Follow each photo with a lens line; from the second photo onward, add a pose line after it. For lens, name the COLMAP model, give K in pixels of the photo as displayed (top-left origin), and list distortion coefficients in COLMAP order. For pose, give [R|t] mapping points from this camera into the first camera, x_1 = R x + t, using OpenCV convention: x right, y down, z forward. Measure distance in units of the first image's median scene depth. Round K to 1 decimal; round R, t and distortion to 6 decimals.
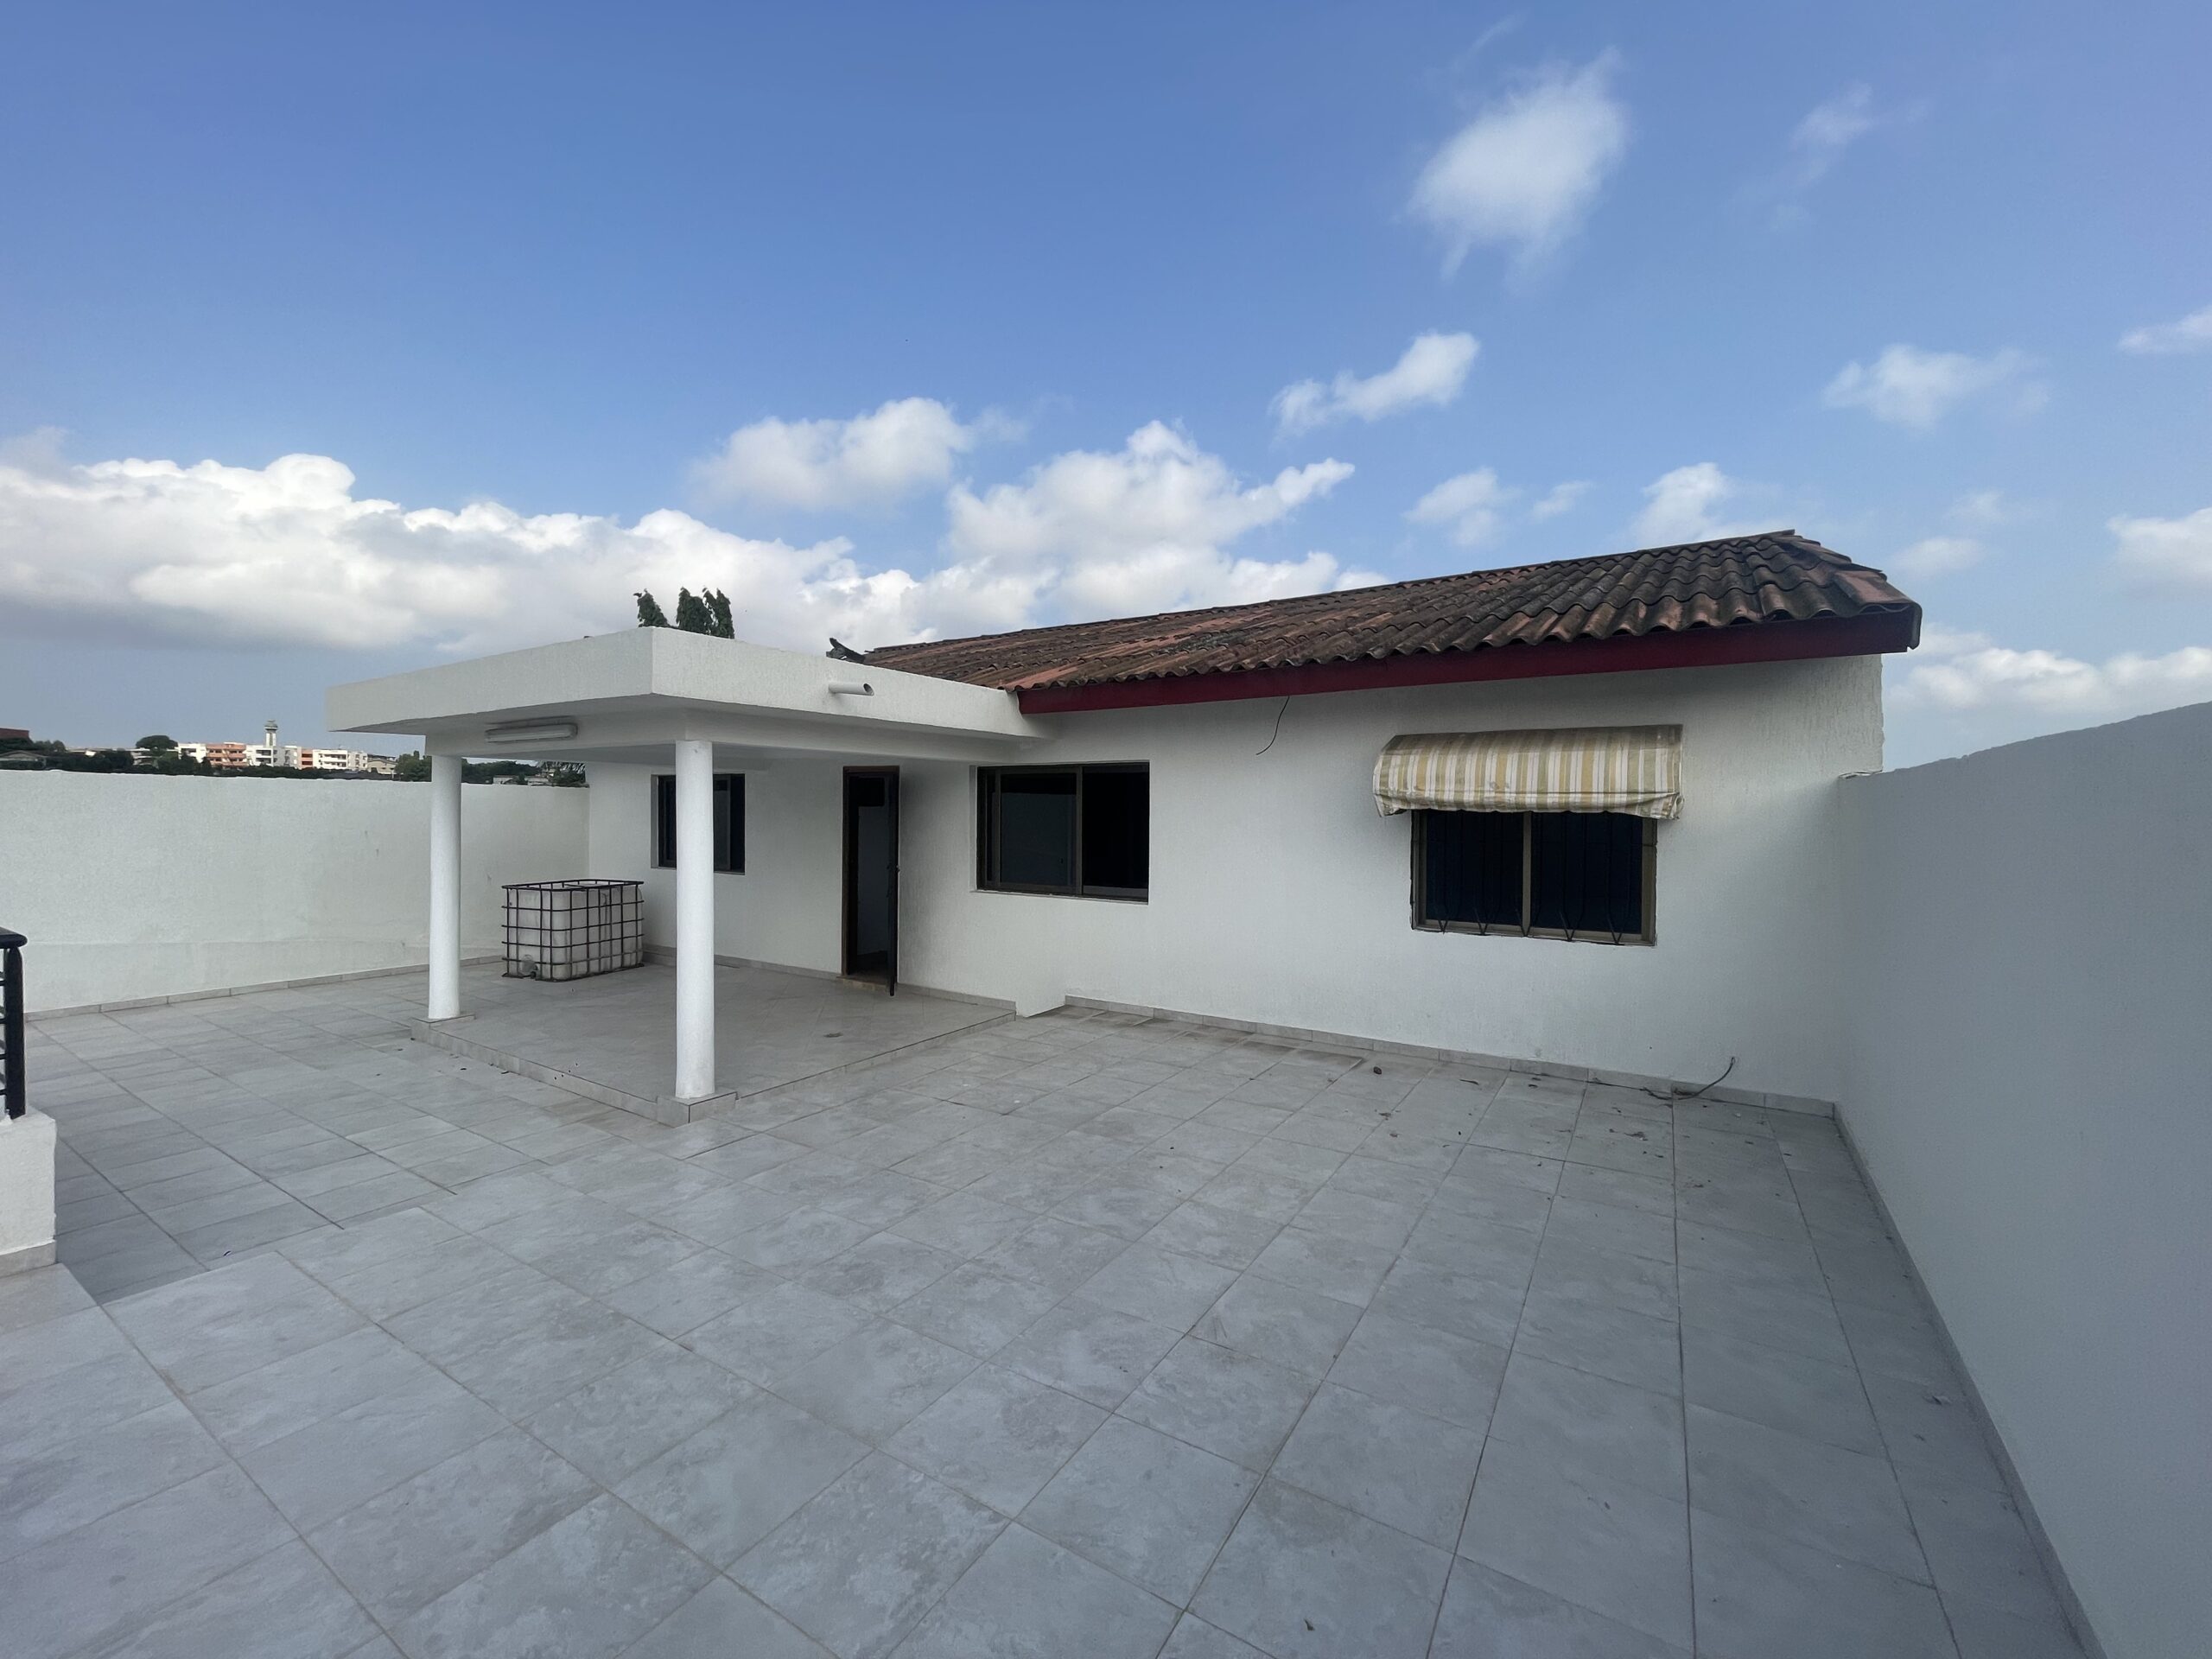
lens RADIAL K [[898.3, 0, 1102.8], [0, 898.3, 823.3], [0, 0, 1]] dist [-0.002789, -0.000019]
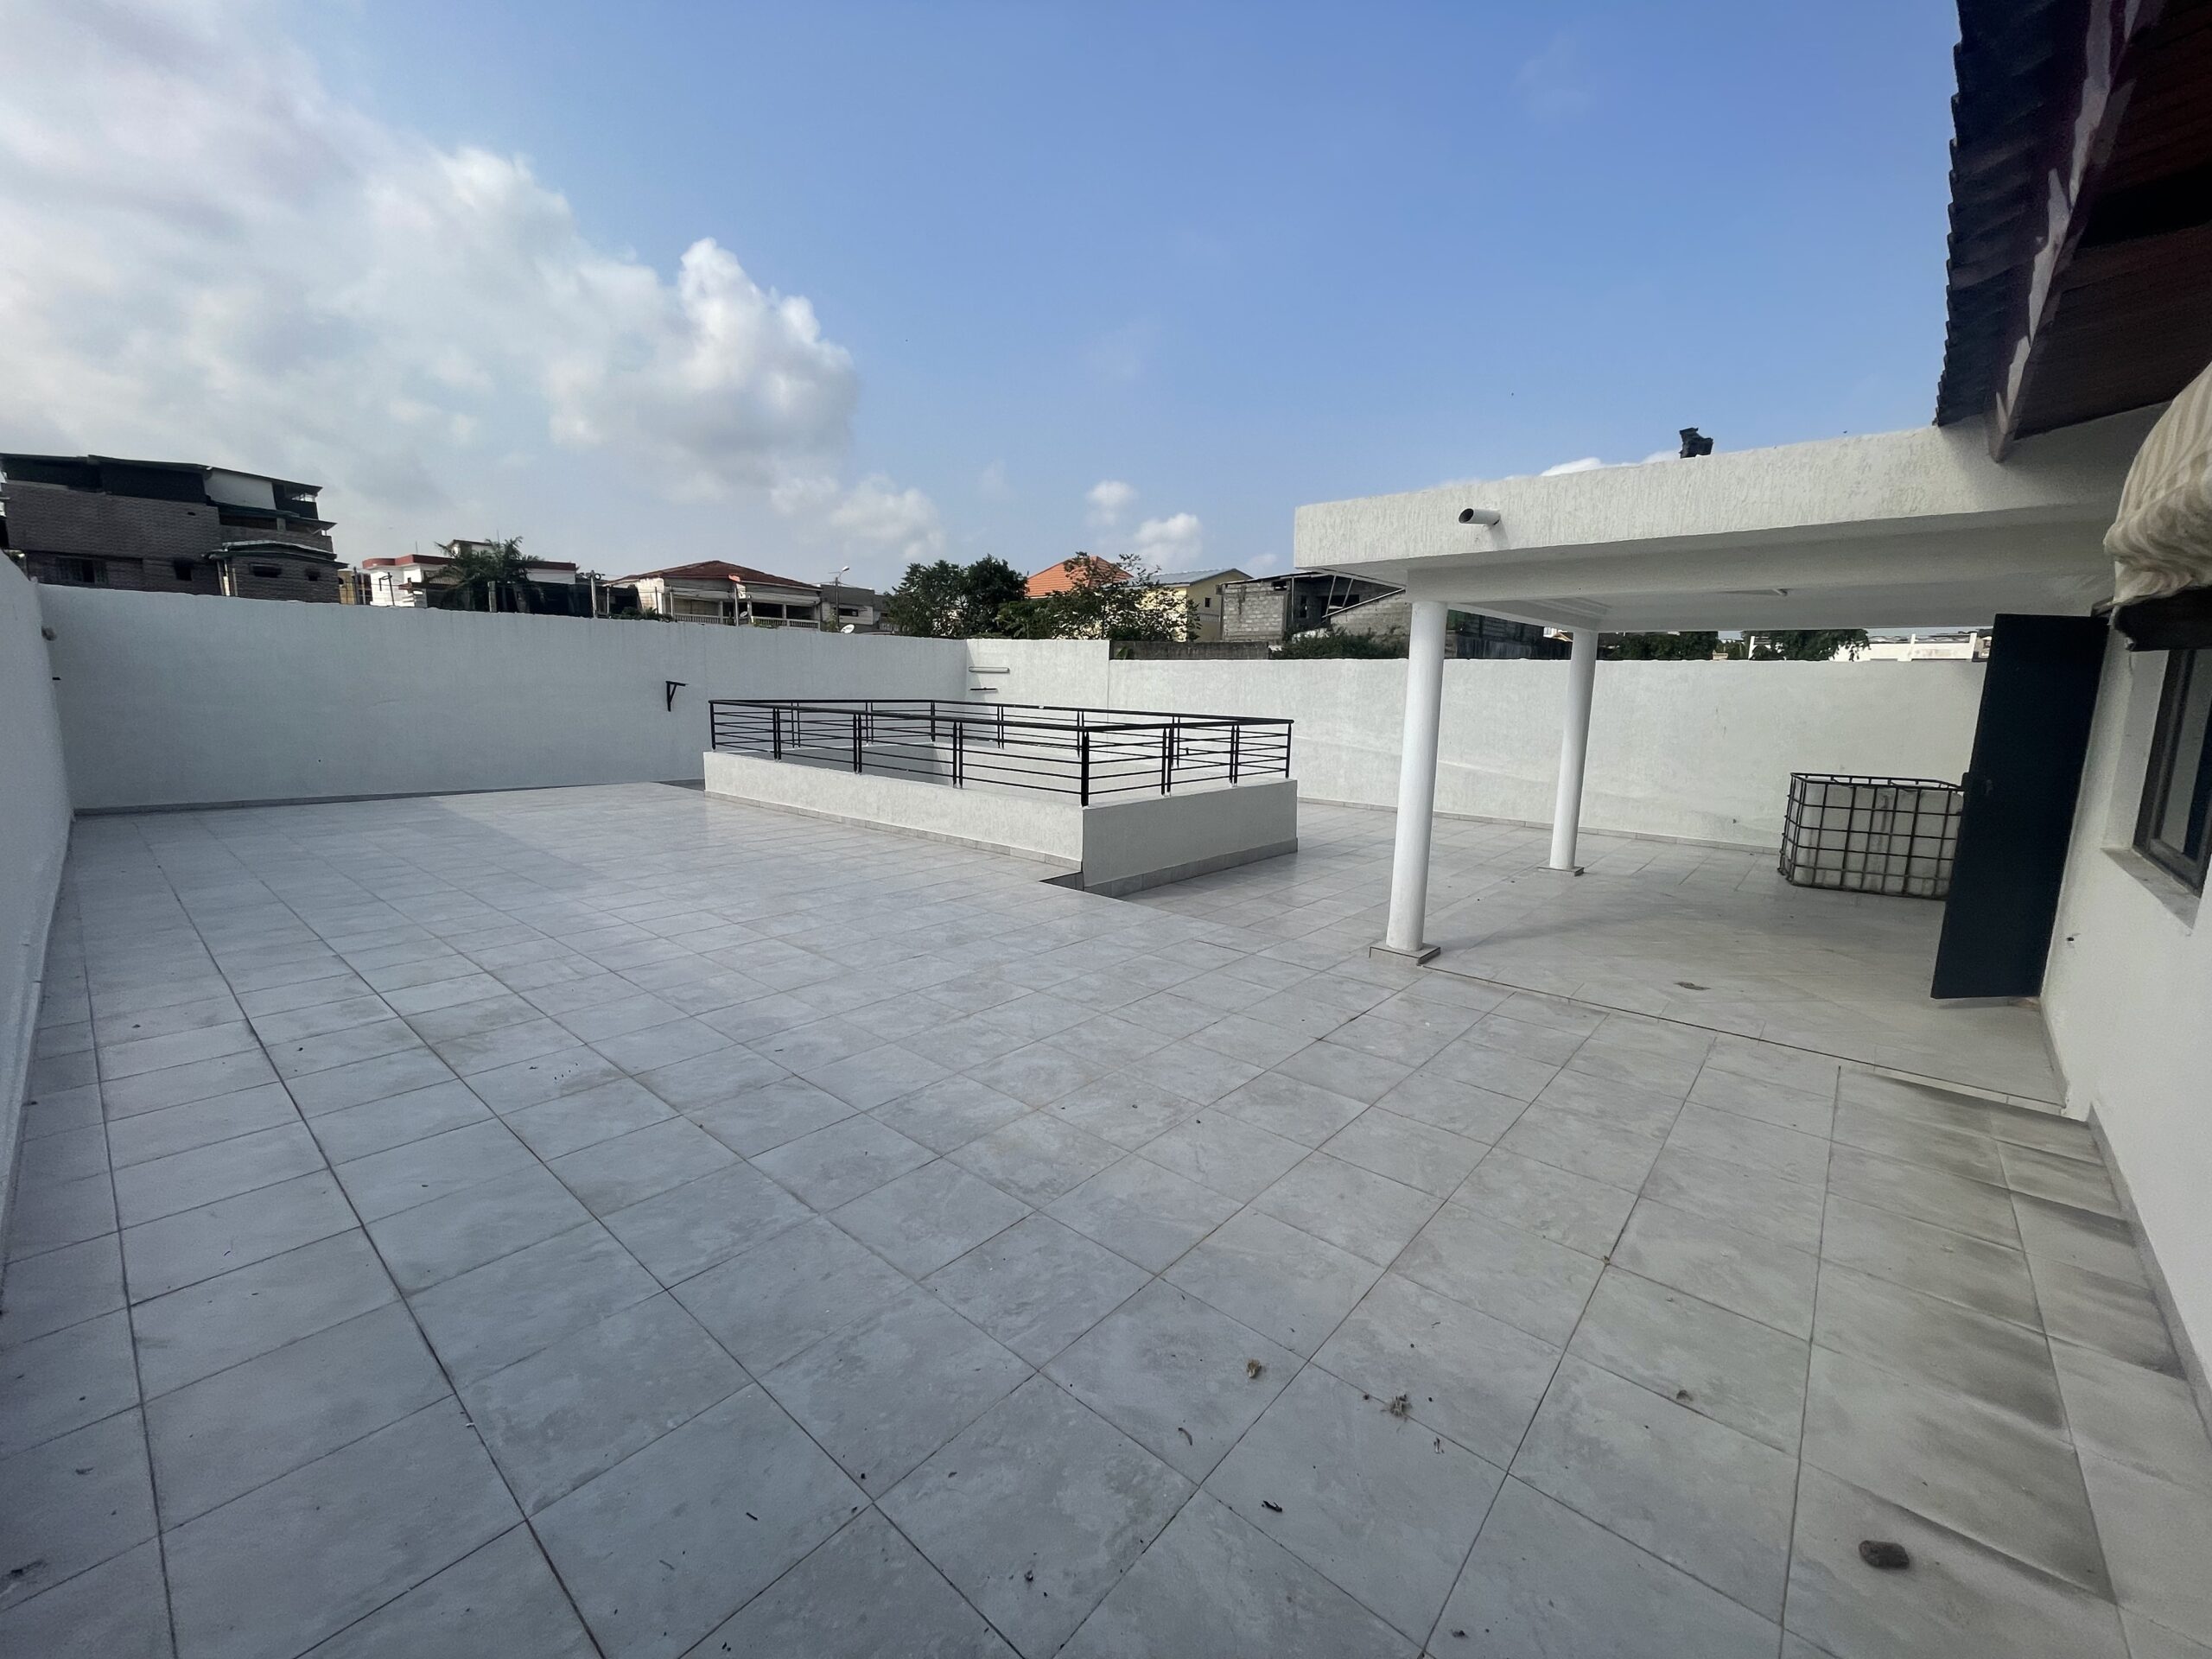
lens RADIAL K [[896.7, 0, 1110.0], [0, 896.7, 824.7], [0, 0, 1]] dist [-0.004380, 0.005809]
pose [[-0.145378, 0.149526, -0.978012, 0.354681], [-0.037157, 0.986991, 0.156423, 0.006424], [0.988678, 0.059081, -0.137931, 0.472804]]
